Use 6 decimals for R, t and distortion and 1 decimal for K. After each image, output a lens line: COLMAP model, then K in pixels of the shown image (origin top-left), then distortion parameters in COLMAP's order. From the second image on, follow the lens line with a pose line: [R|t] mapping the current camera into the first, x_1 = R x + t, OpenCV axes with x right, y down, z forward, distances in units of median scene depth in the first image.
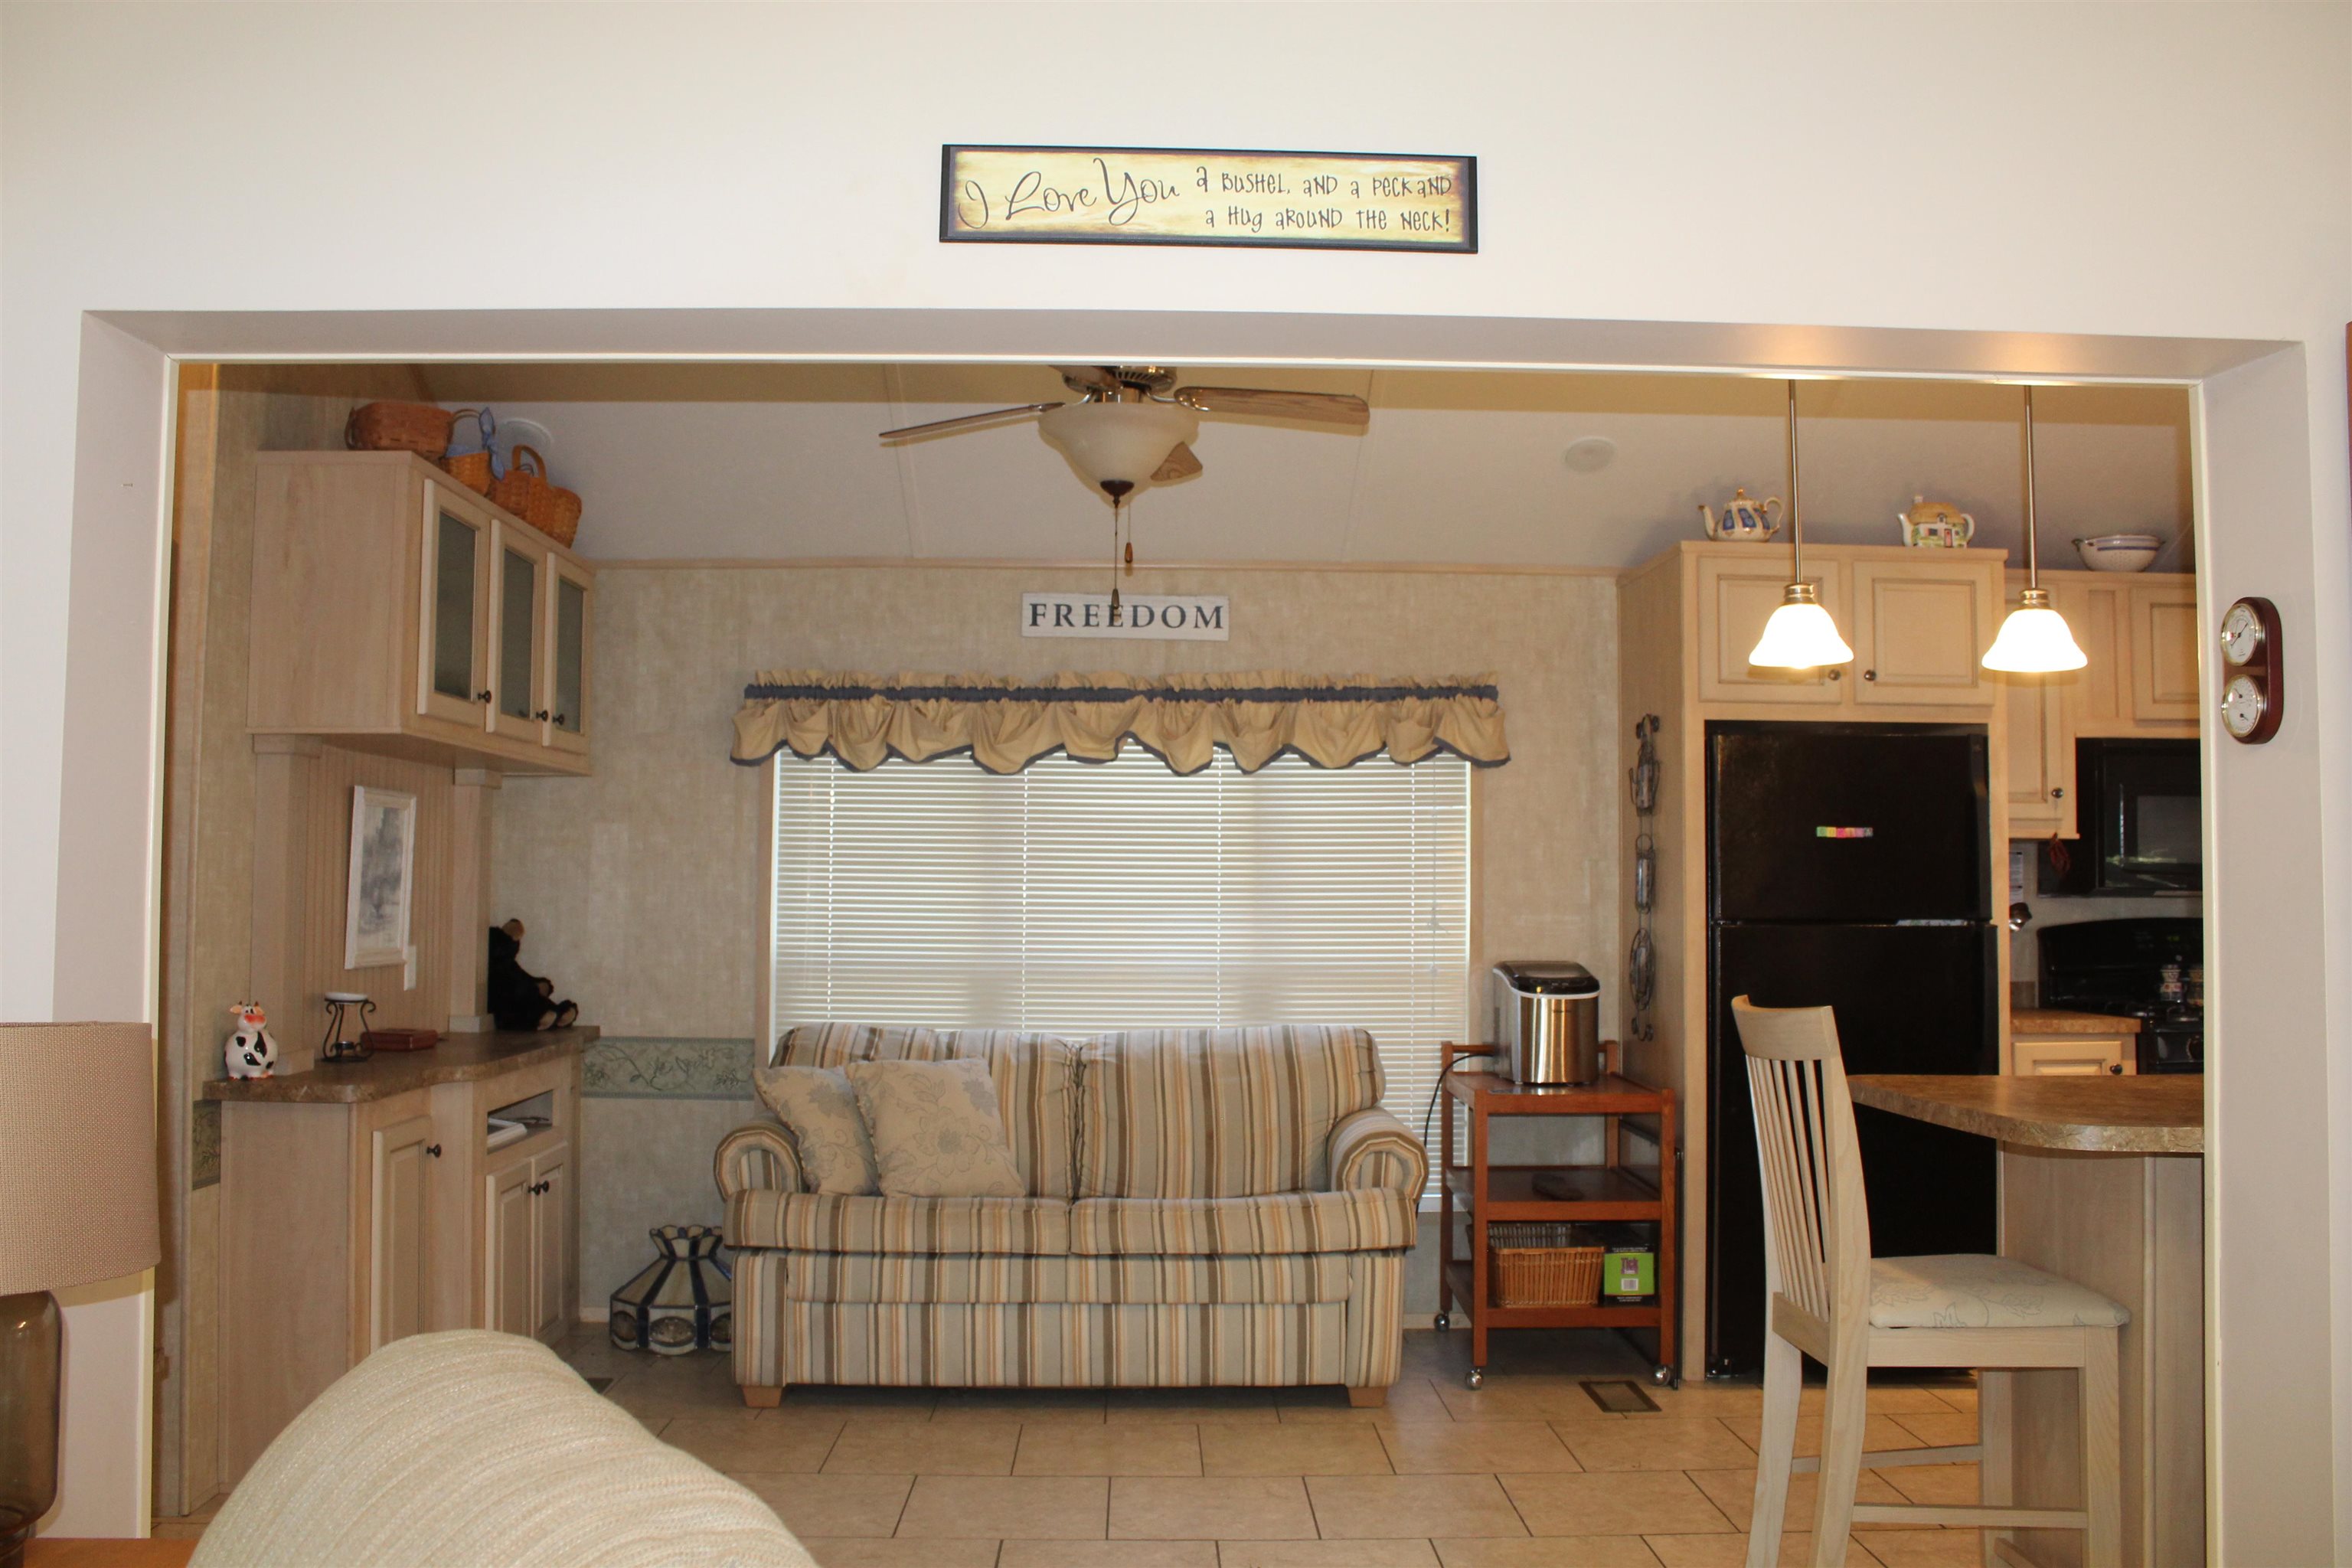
lens RADIAL K [[1940.2, 0, 1165.3], [0, 1940.2, 788.6], [0, 0, 1]] dist [-0.165249, 0.142137]
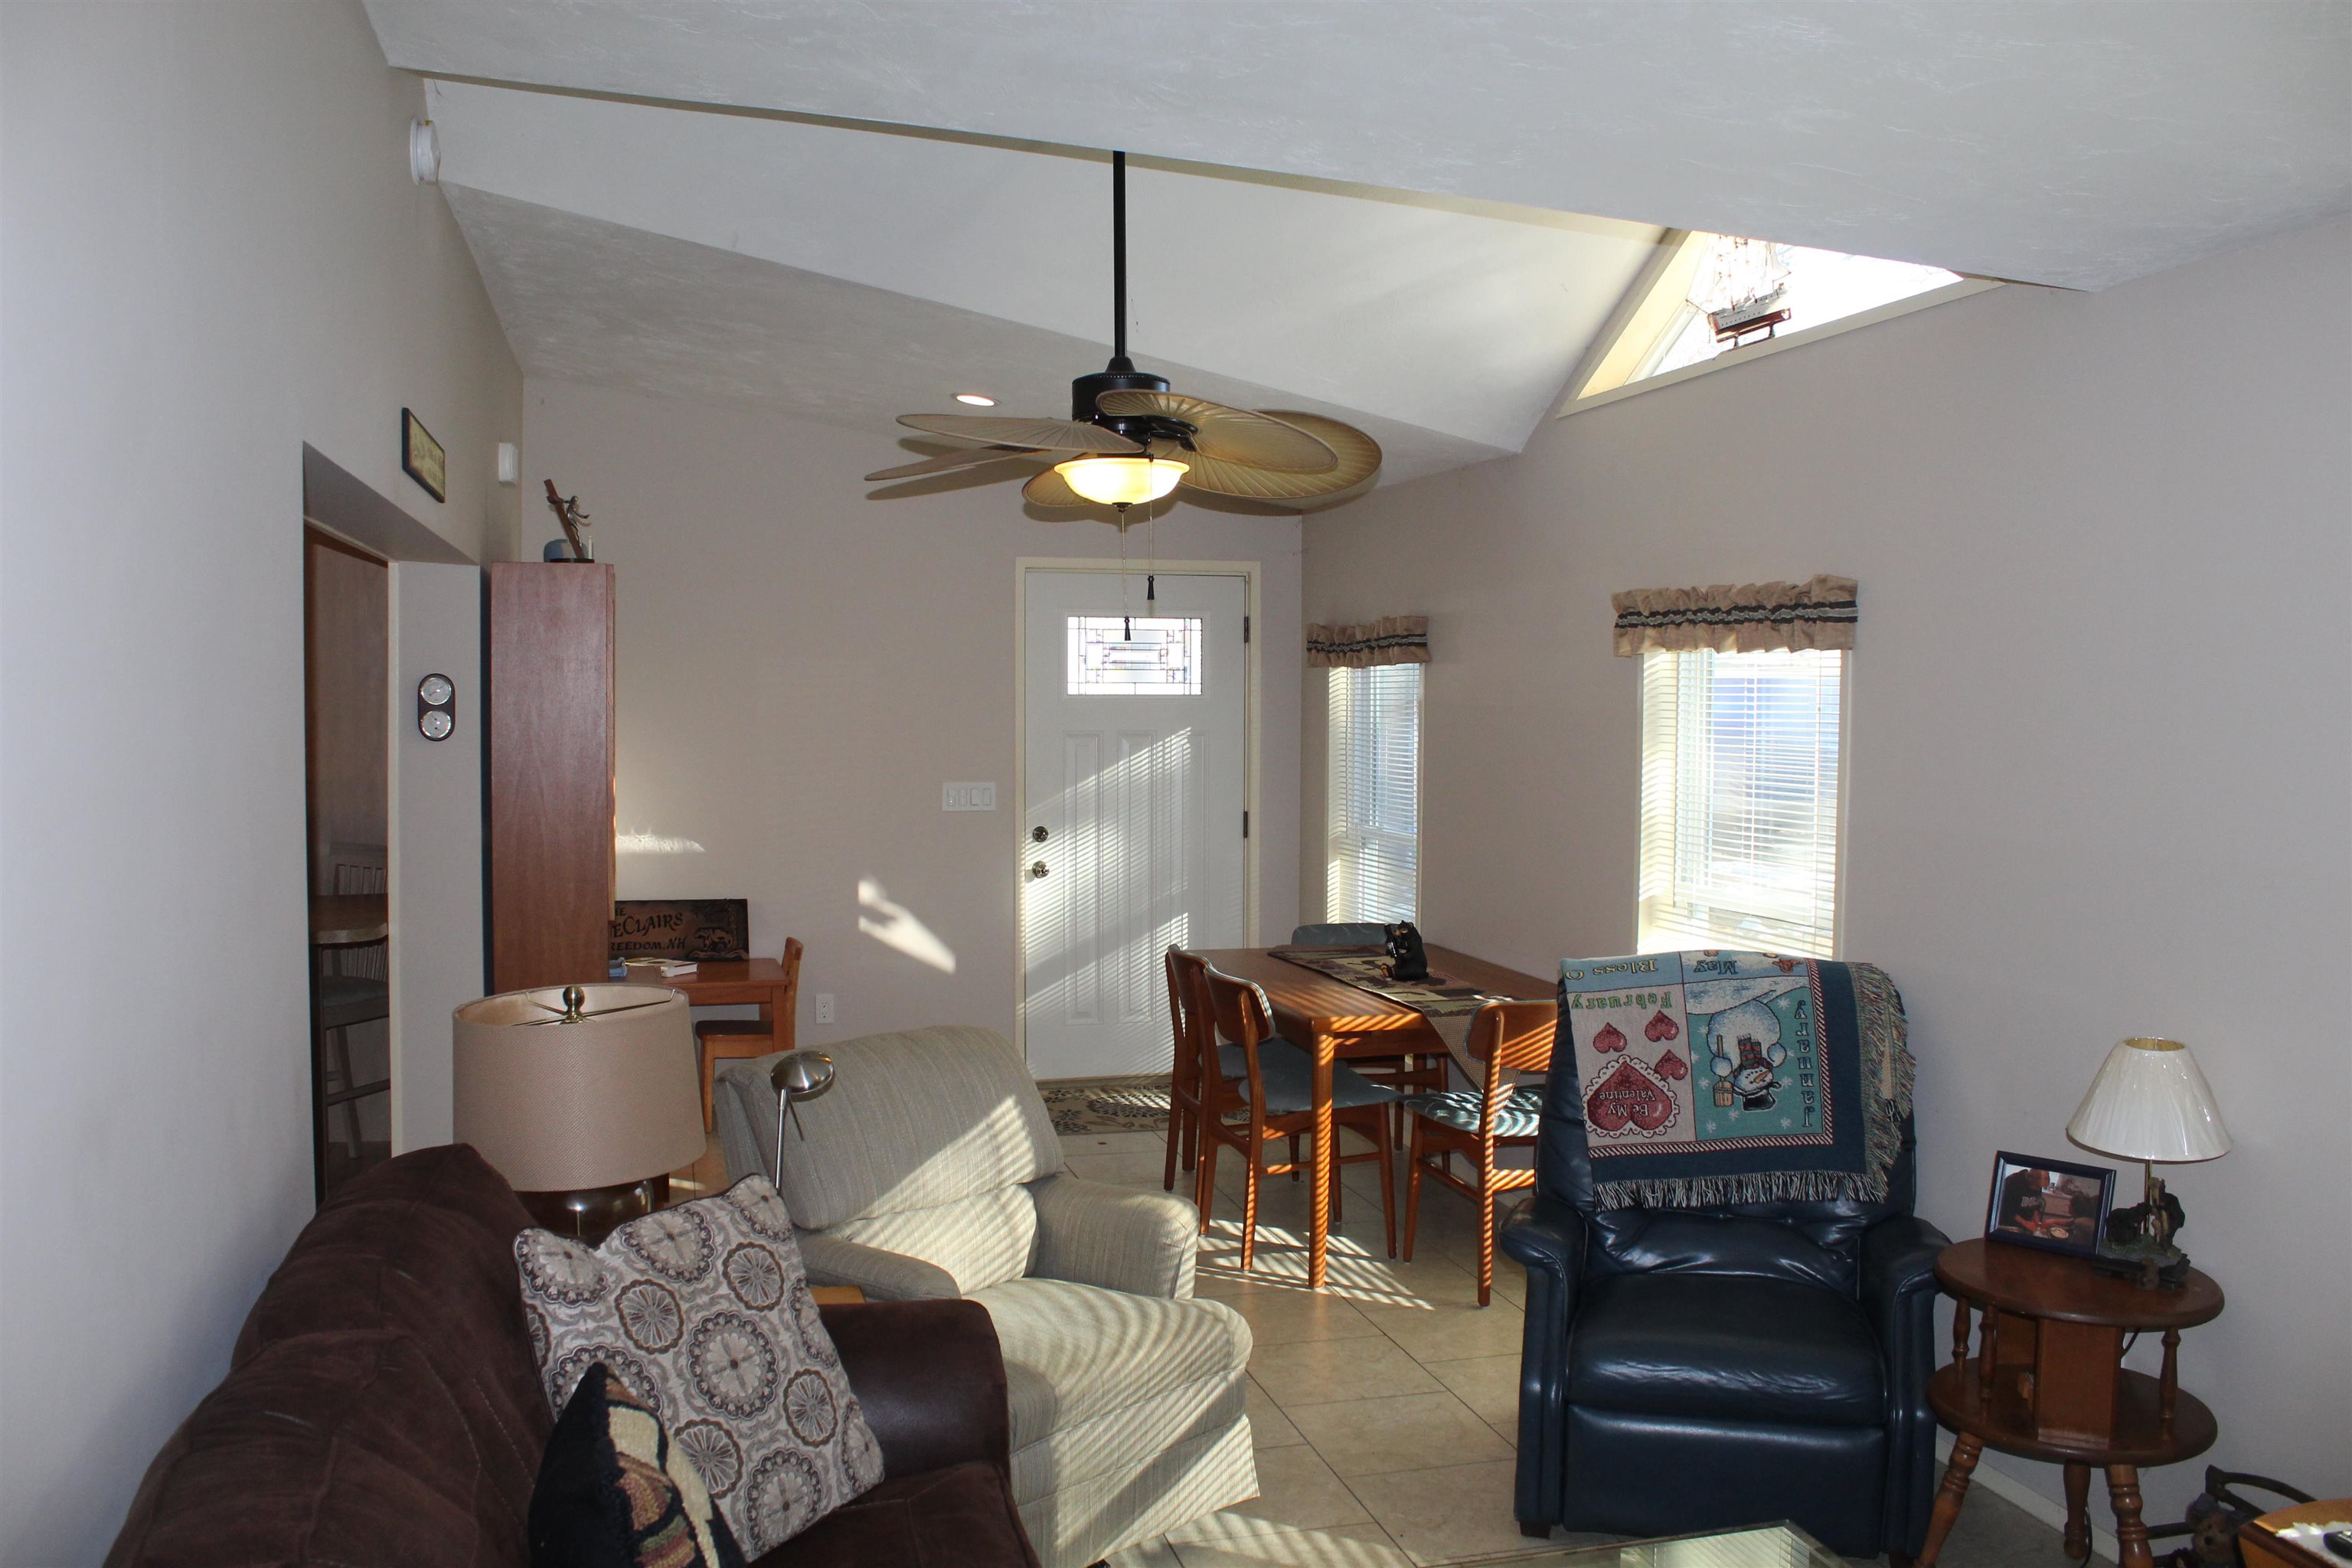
lens RADIAL K [[1940.2, 0, 1165.3], [0, 1940.2, 788.6], [0, 0, 1]] dist [-0.165249, 0.142137]
pose [[-0.231213, -0.052398, 0.971491, -0.788215], [-0.063677, 0.997223, 0.038631, -0.048993], [-0.970817, -0.052929, -0.233908, 0.307433]]
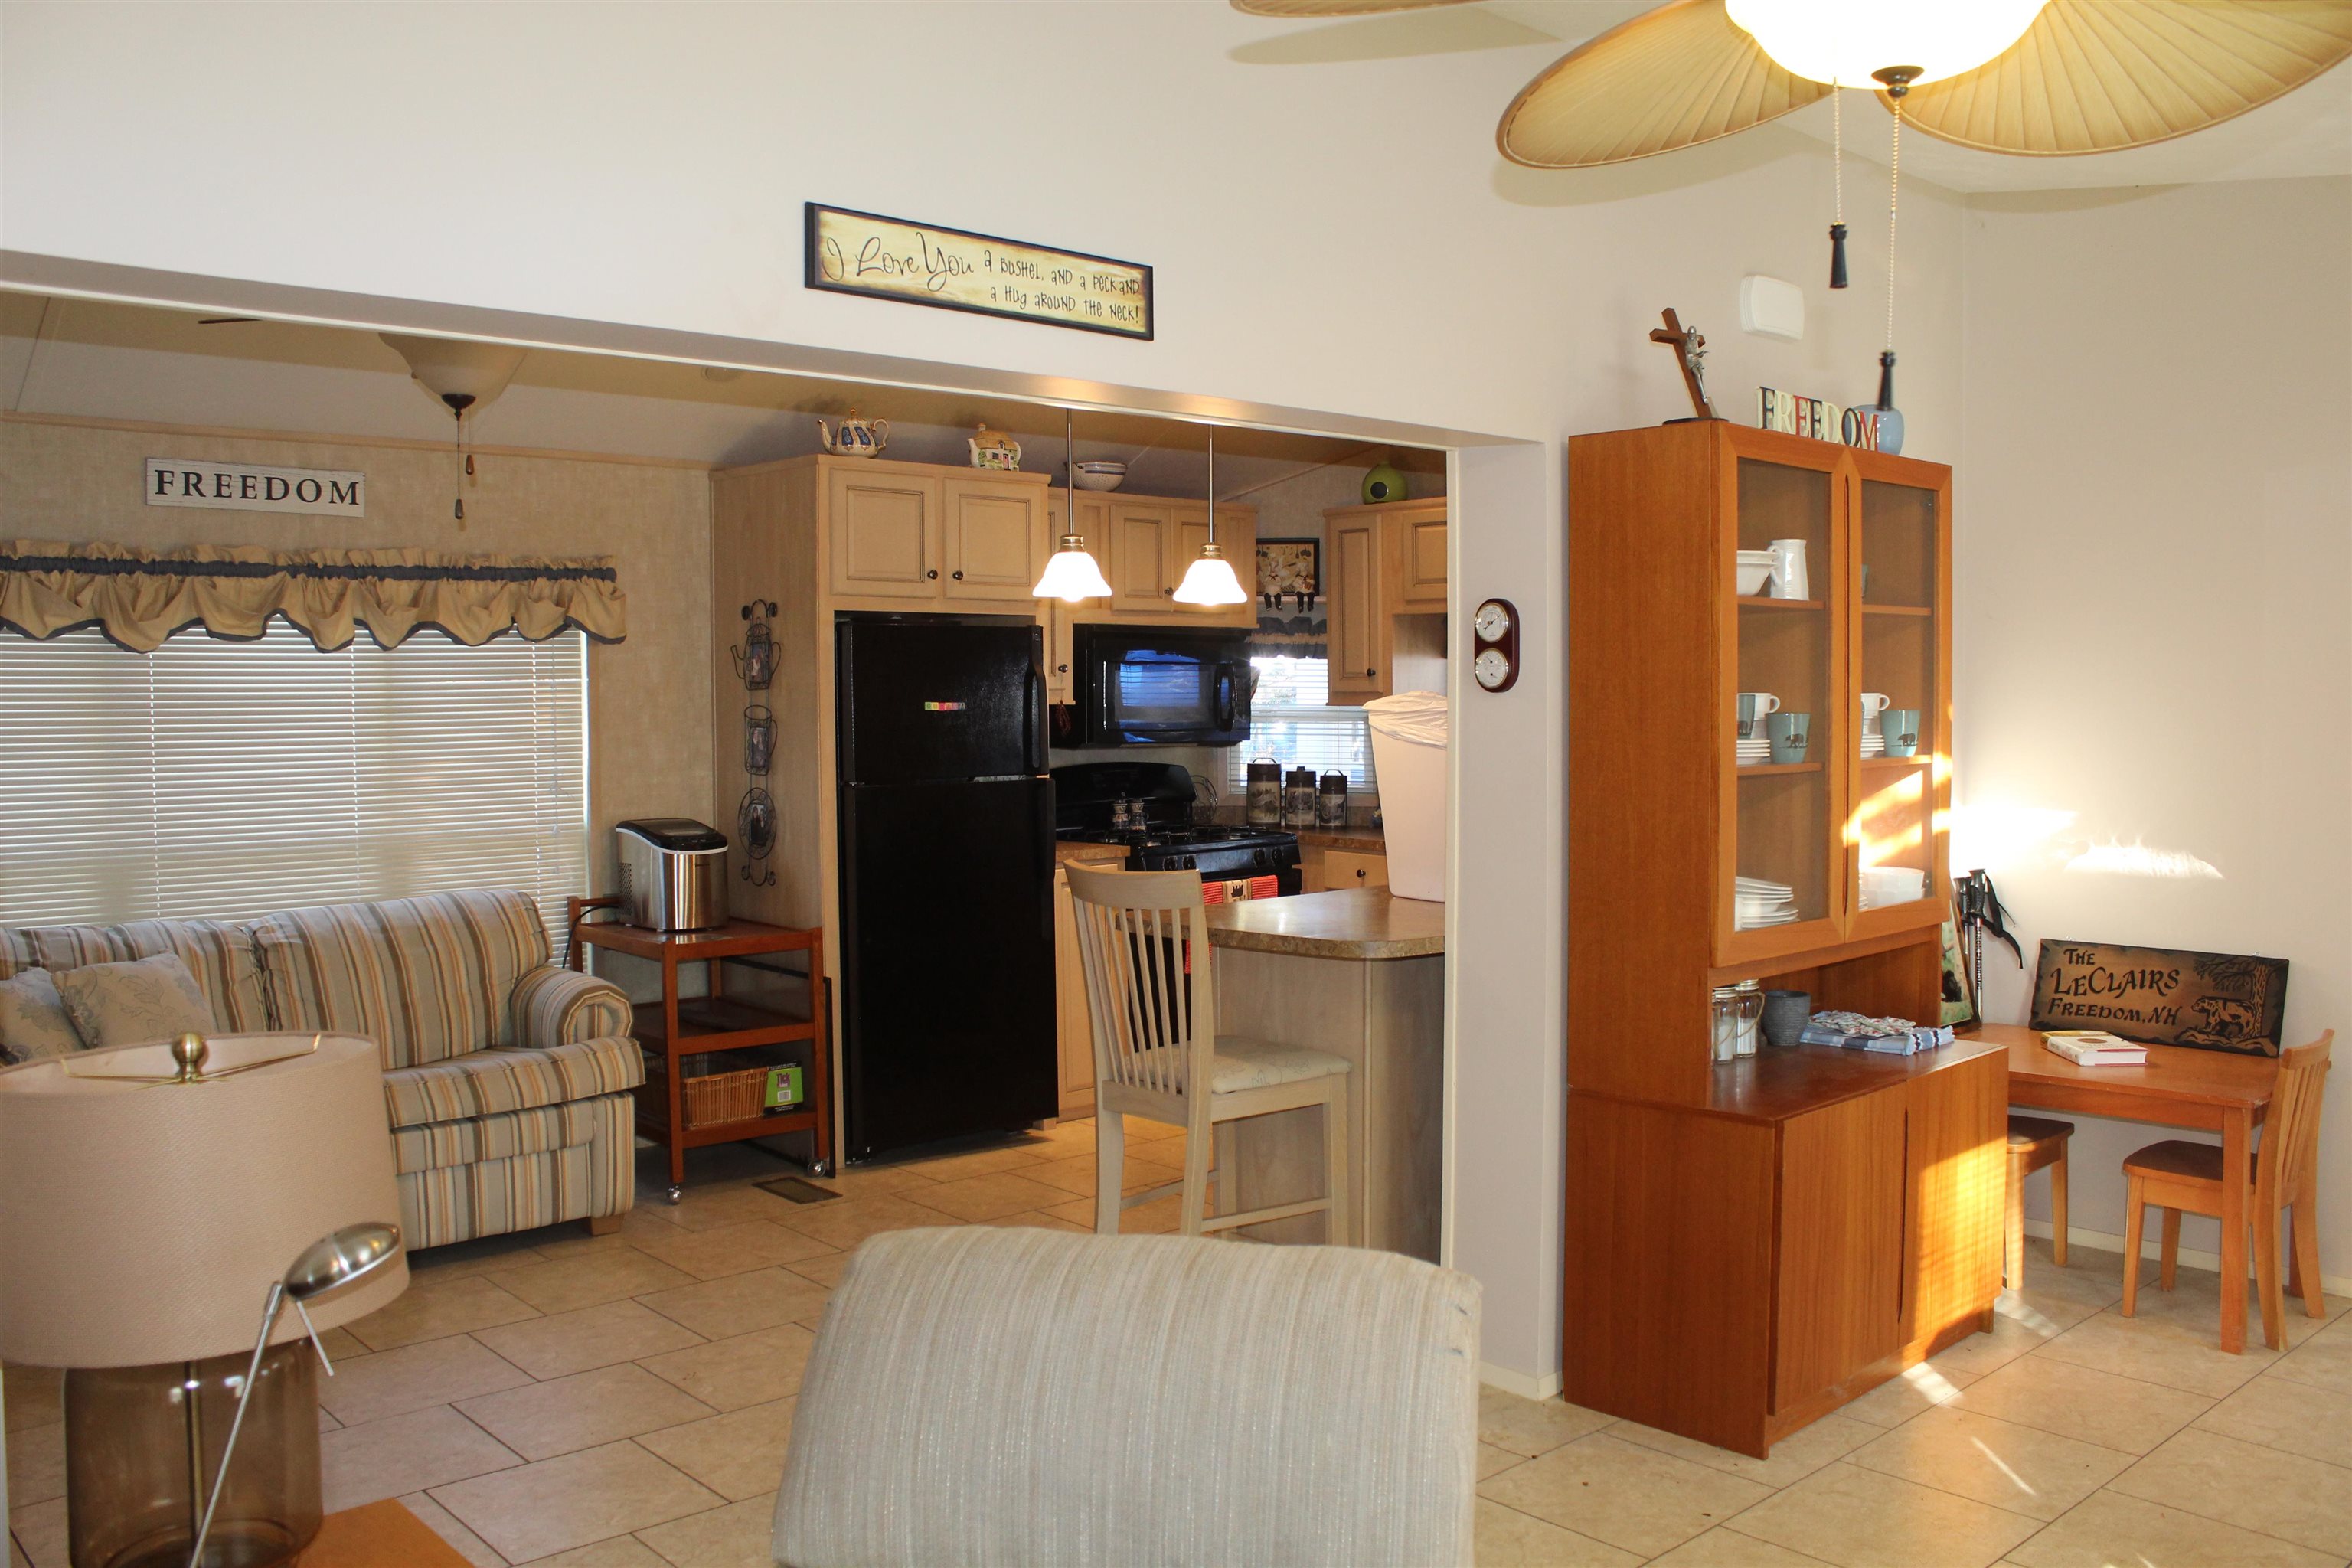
lens RADIAL K [[1940.2, 0, 1165.3], [0, 1940.2, 788.6], [0, 0, 1]] dist [-0.165249, 0.142137]
pose [[0.758606, -0.043189, 0.650116, -0.306097], [-0.024706, 0.995176, 0.094941, -0.040883], [-0.651081, -0.088084, 0.753880, -0.022197]]
